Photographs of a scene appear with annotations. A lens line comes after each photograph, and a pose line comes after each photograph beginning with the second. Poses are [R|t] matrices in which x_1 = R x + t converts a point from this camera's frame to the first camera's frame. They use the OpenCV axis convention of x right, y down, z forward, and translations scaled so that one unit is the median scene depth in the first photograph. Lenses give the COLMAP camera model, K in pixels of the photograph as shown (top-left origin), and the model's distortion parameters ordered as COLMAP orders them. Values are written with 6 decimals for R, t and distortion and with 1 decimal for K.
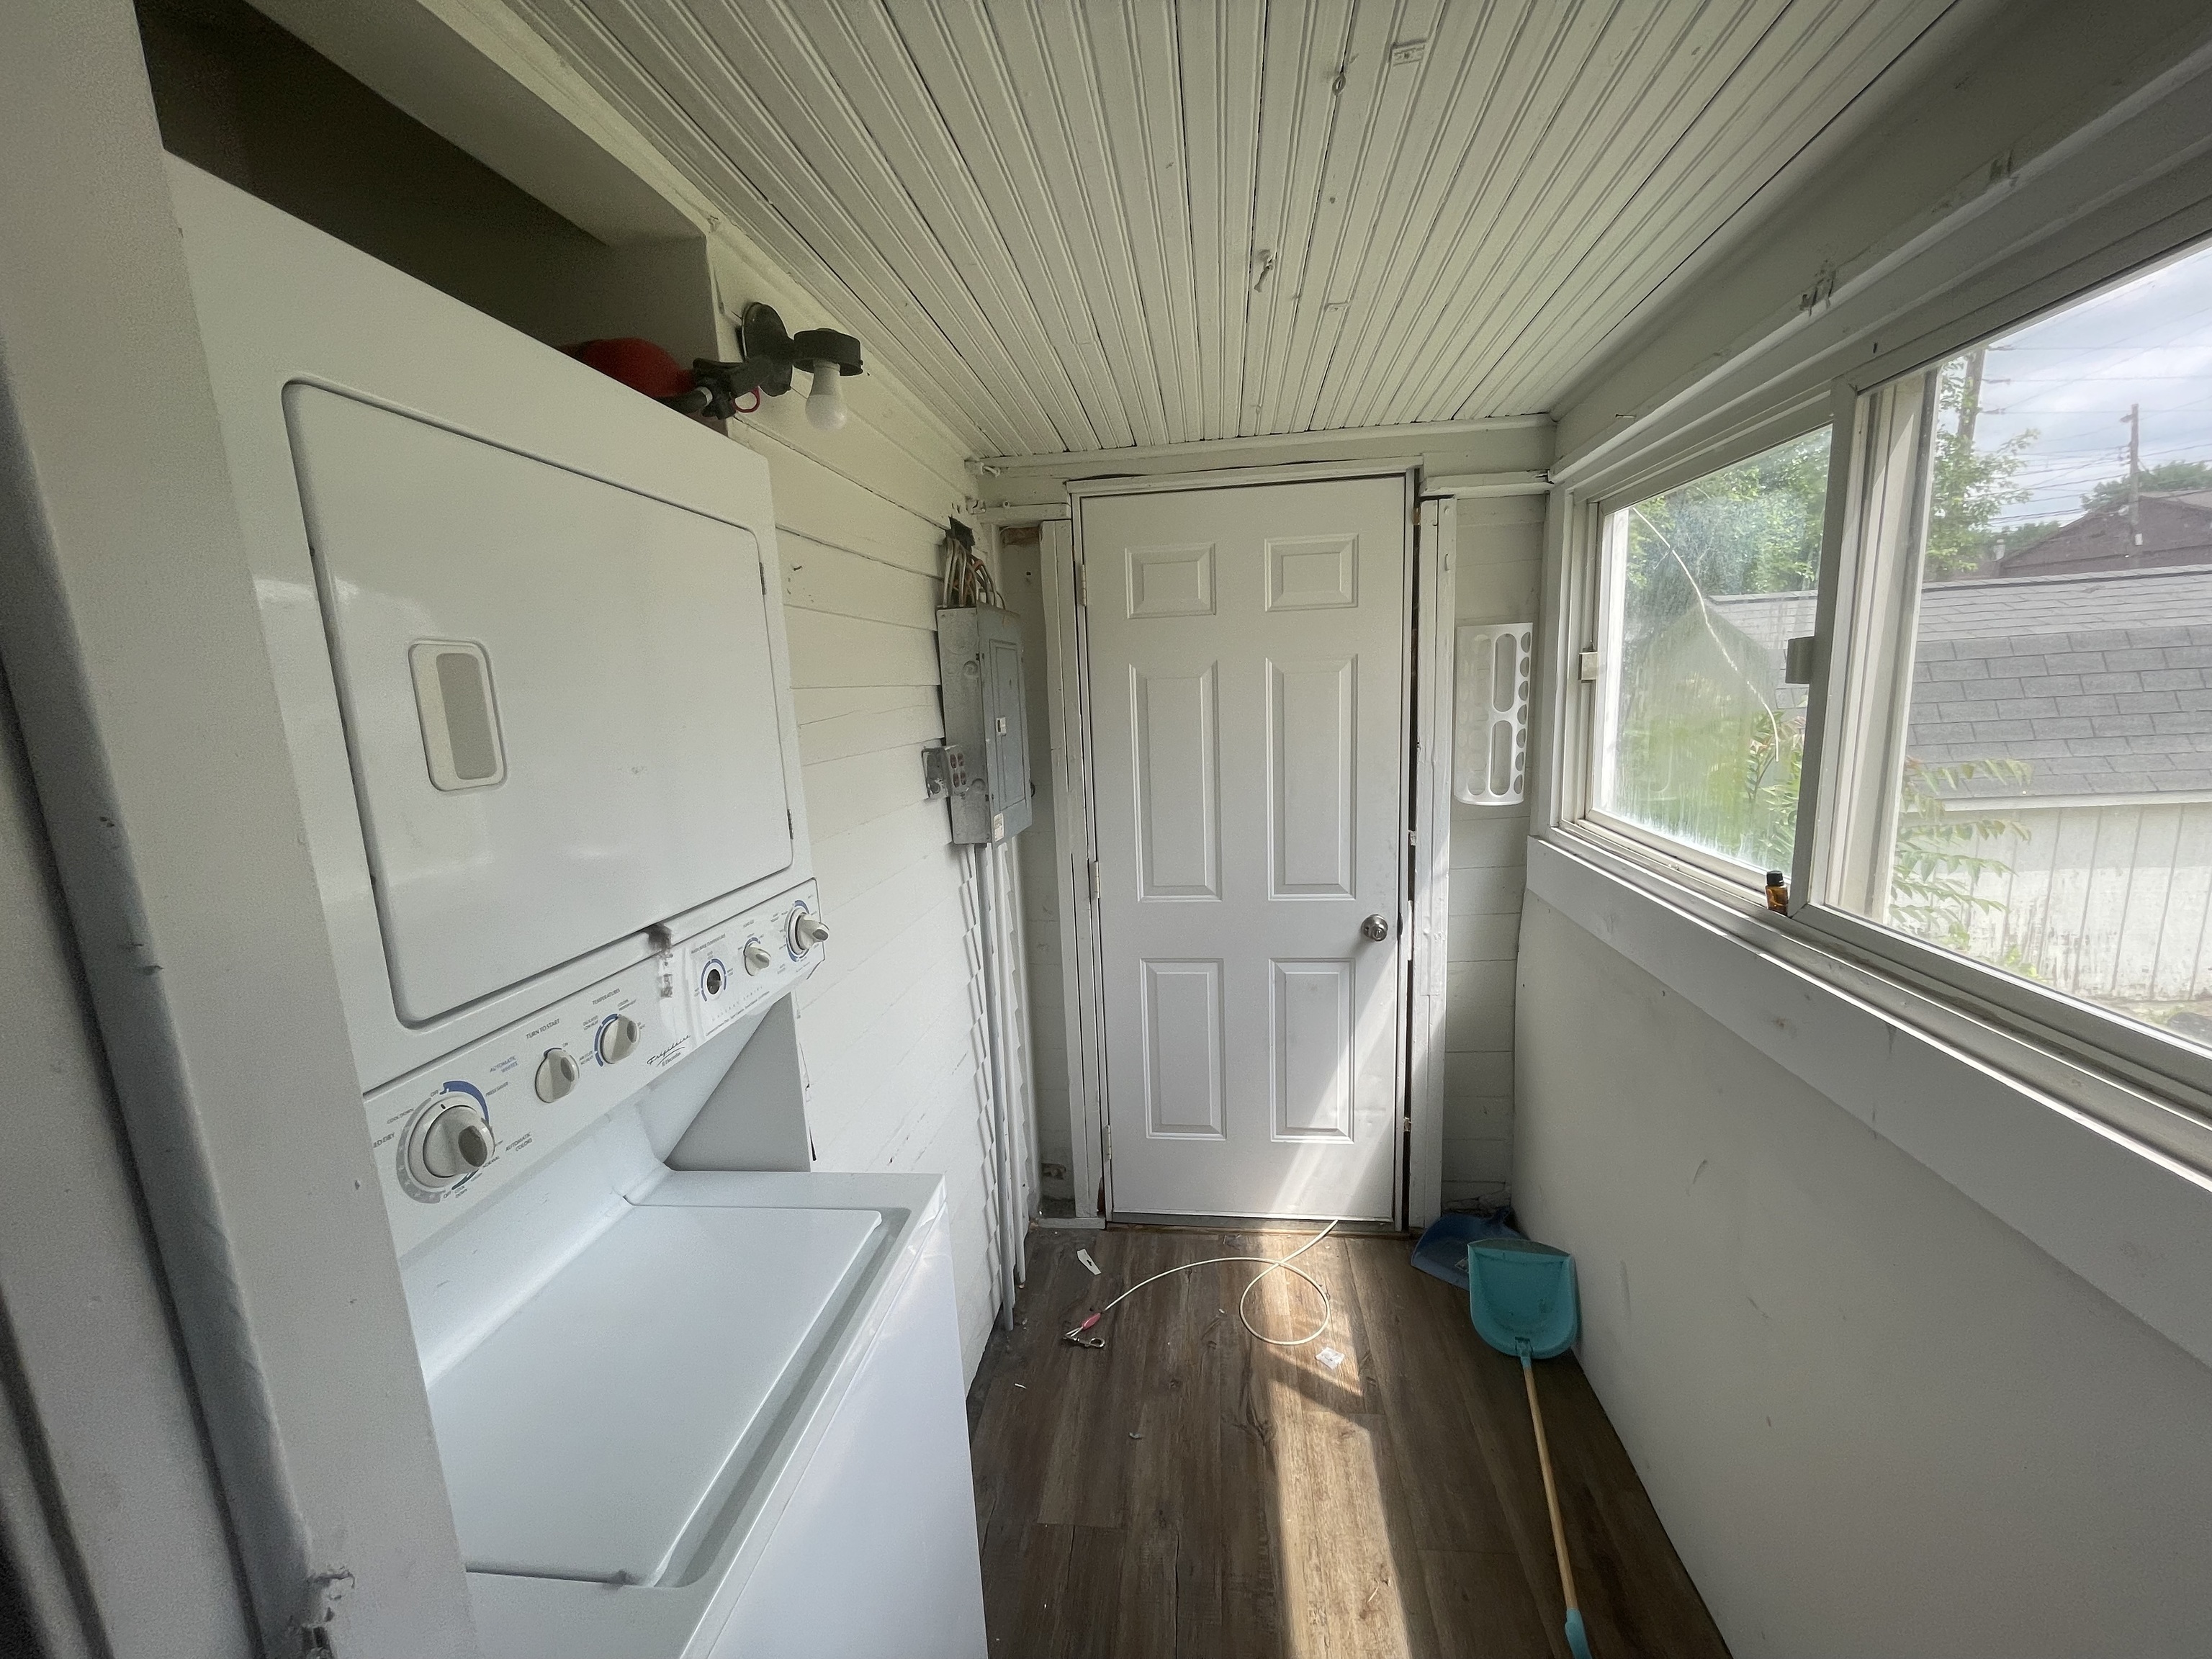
lens RADIAL K [[901.7, 0, 1111.0], [0, 901.7, 838.6], [0, 0, 1]] dist [0.002028, 0.000110]
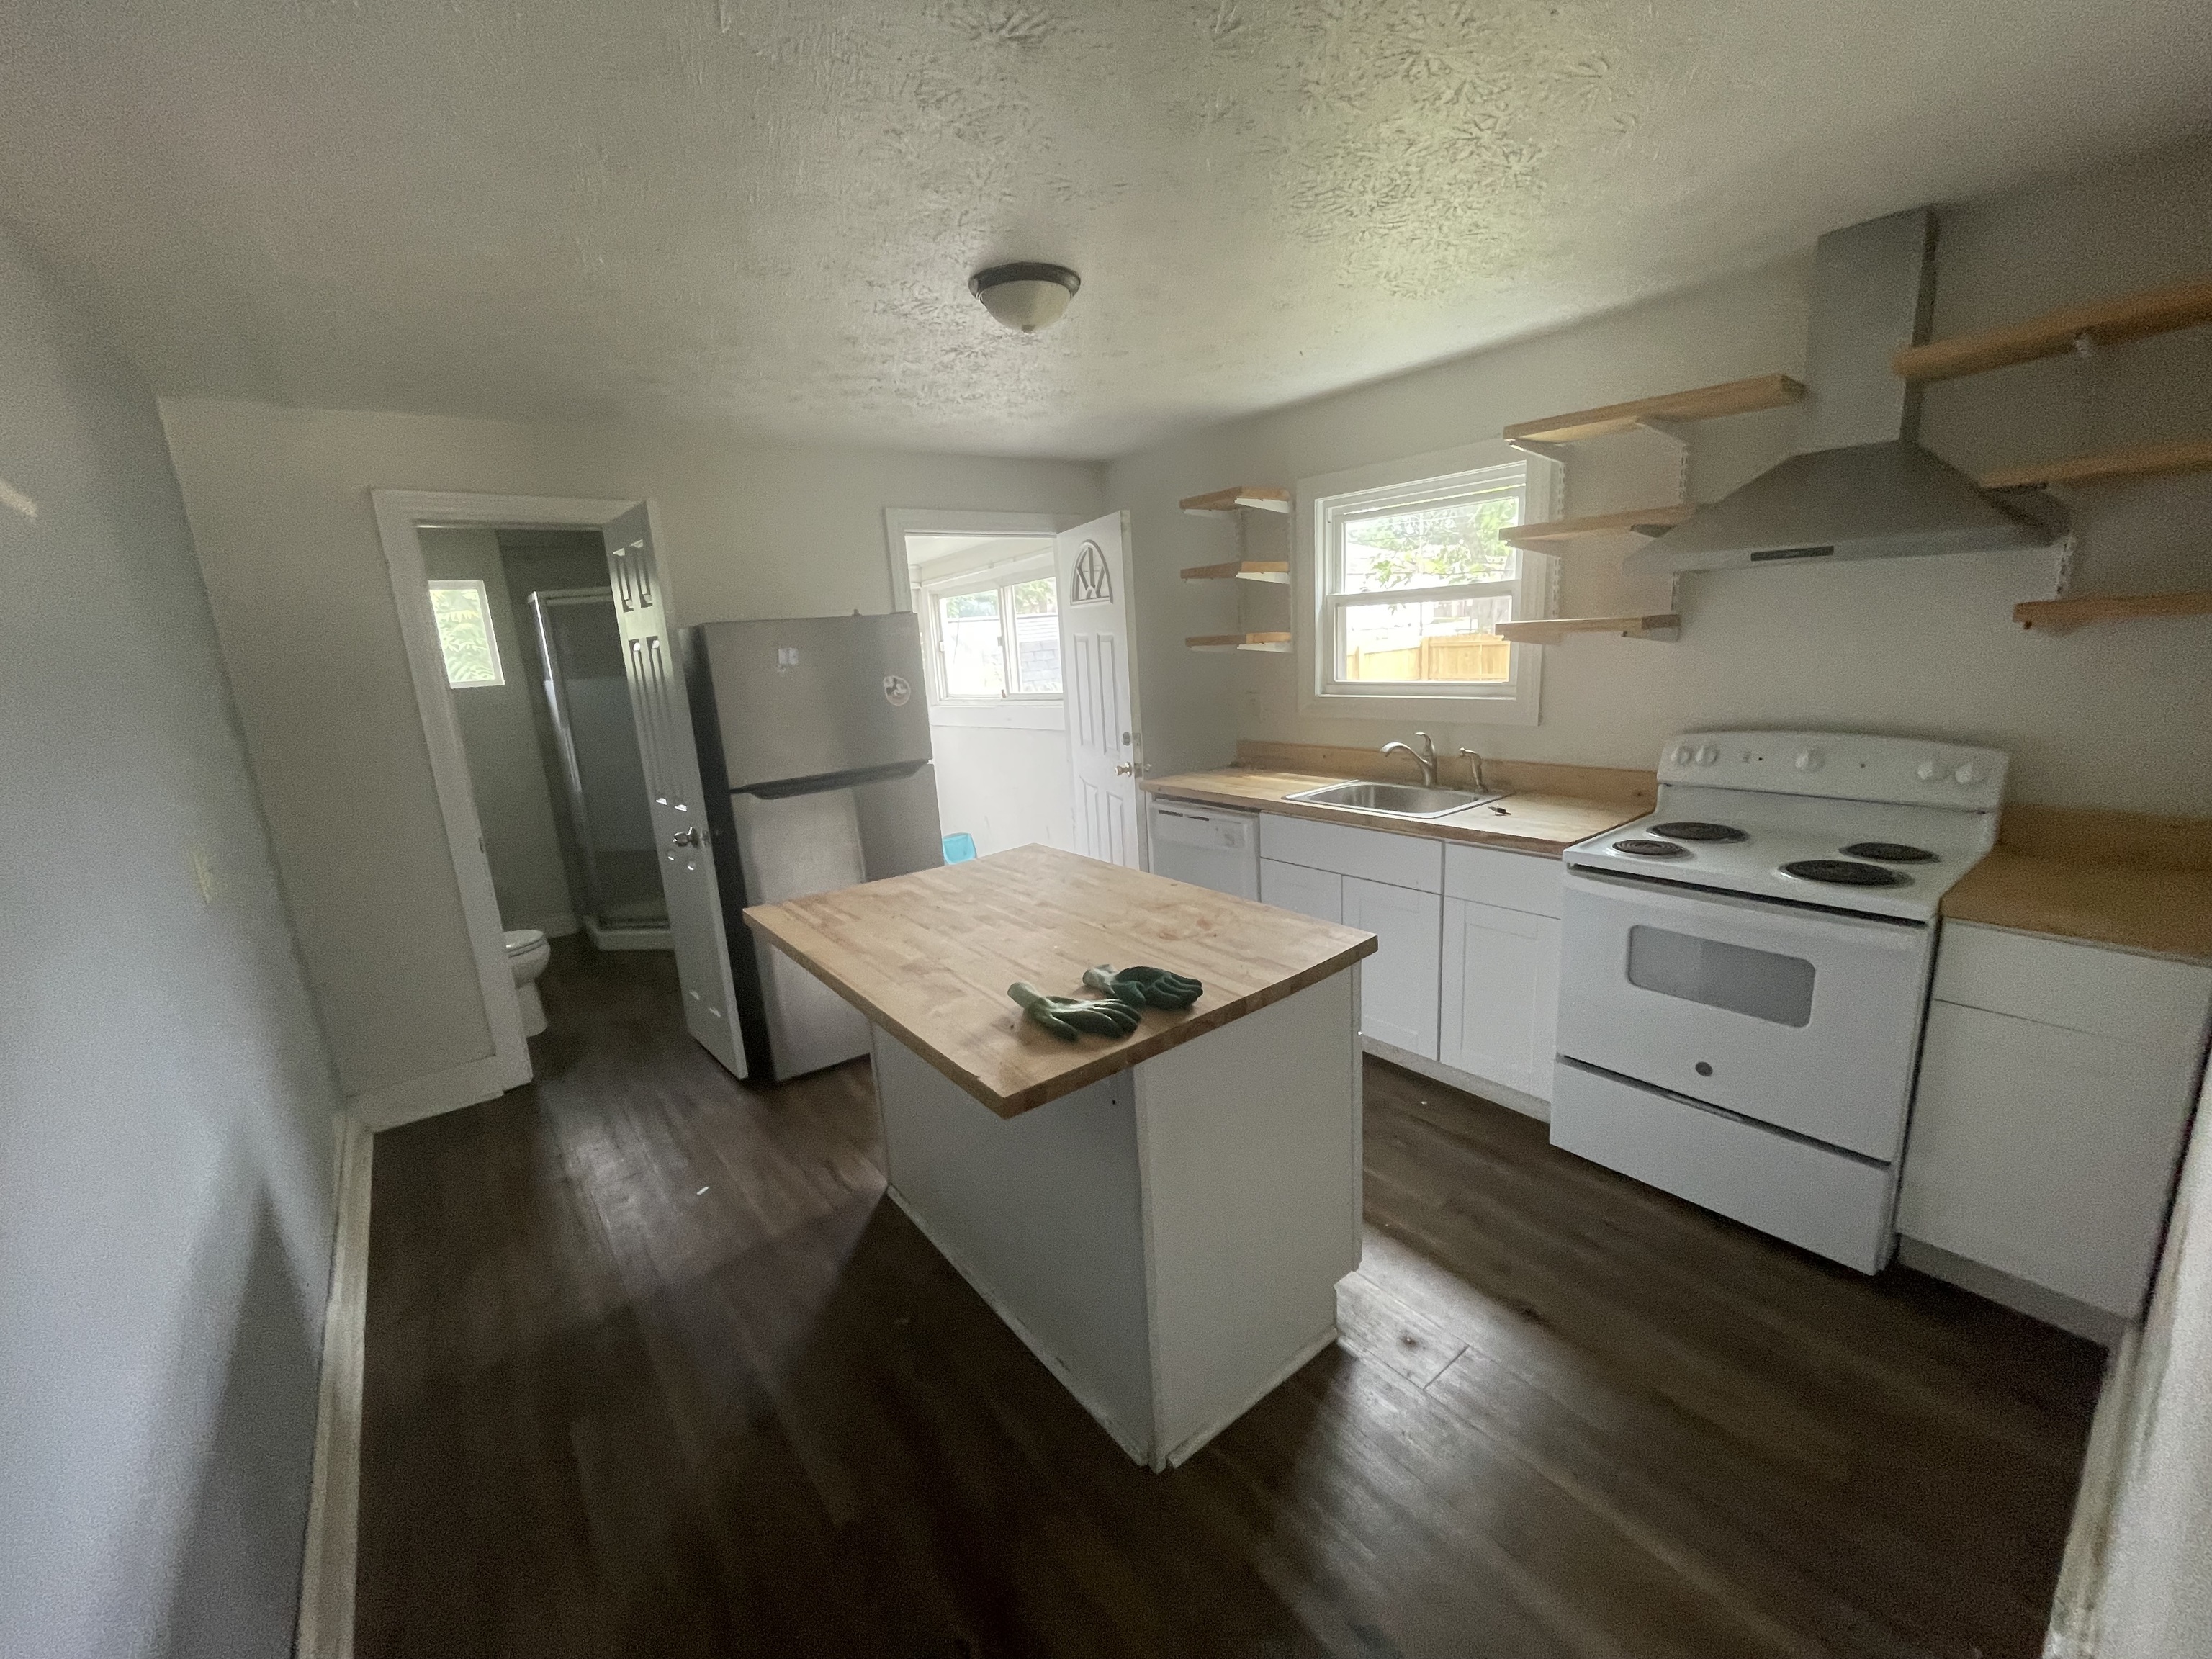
lens RADIAL K [[901.7, 0, 1111.0], [0, 901.7, 832.2], [0, 0, 1]] dist [0.002028, 0.000110]
pose [[0.709904, -0.149576, 0.688232, -2.026777], [0.147890, 0.987060, 0.061974, 0.534677], [-0.688596, 0.057787, 0.722839, -2.509060]]
